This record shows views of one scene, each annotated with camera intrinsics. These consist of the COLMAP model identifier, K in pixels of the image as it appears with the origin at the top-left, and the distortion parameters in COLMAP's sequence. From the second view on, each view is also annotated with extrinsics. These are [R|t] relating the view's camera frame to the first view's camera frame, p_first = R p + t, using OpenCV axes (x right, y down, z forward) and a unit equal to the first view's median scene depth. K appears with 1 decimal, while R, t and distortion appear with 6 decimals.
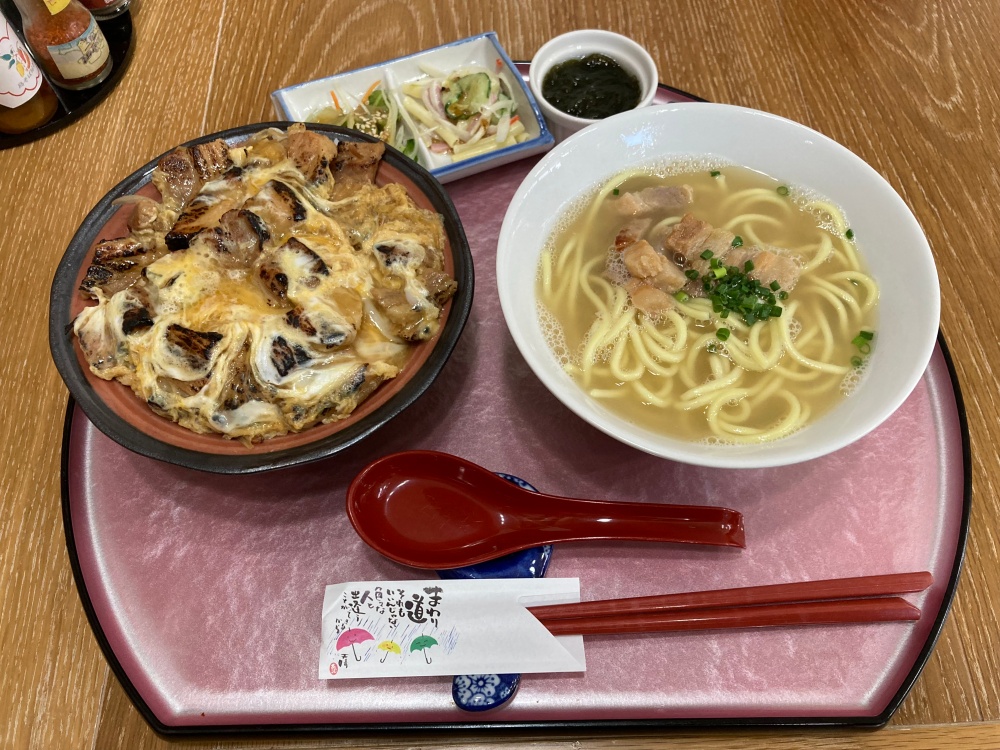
lens RADIAL K [[801.5, 0, 500.0], [0, 801.5, 375.0], [0, 0, 1]] dist [0.052651, -0.104490]
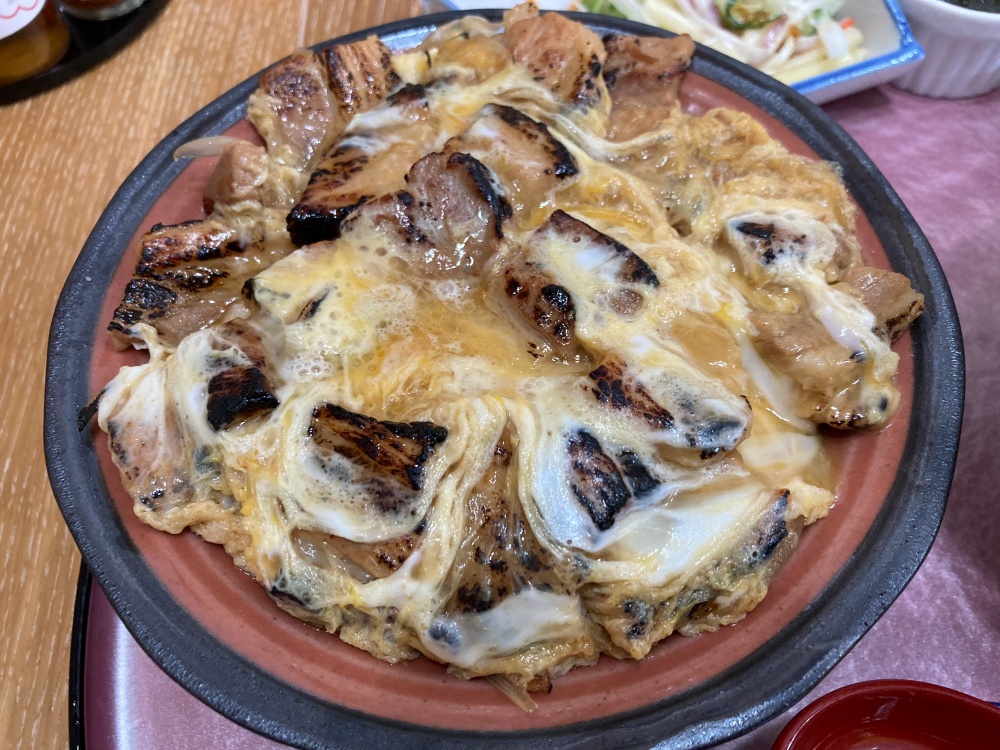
lens RADIAL K [[801.5, 0, 500.0], [0, 801.5, 375.0], [0, 0, 1]] dist [0.052651, -0.104490]
pose [[0.999720, -0.018595, -0.014644, -0.298445], [0.017964, 0.998953, -0.042072, -0.057703], [0.015411, 0.041797, 0.999007, 0.556295]]
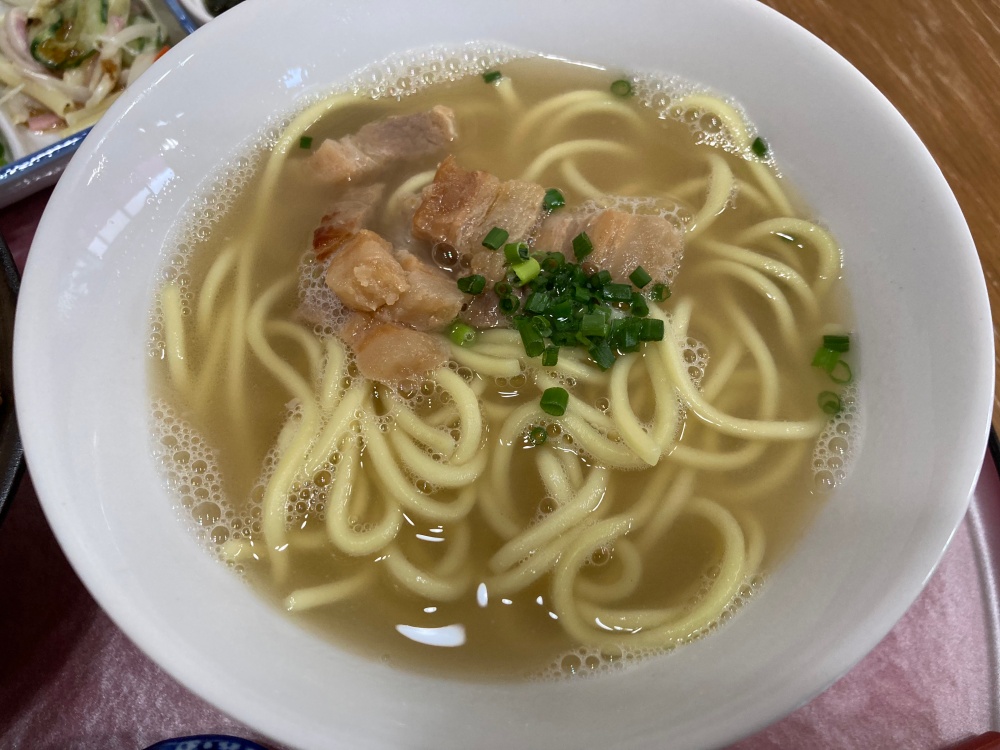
lens RADIAL K [[801.5, 0, 500.0], [0, 801.5, 375.0], [0, 0, 1]] dist [0.052651, -0.104490]
pose [[0.972959, -0.200249, 0.115111, 0.185899], [0.196685, 0.979582, 0.041645, -0.087280], [-0.121100, -0.017878, 0.992479, 0.513167]]
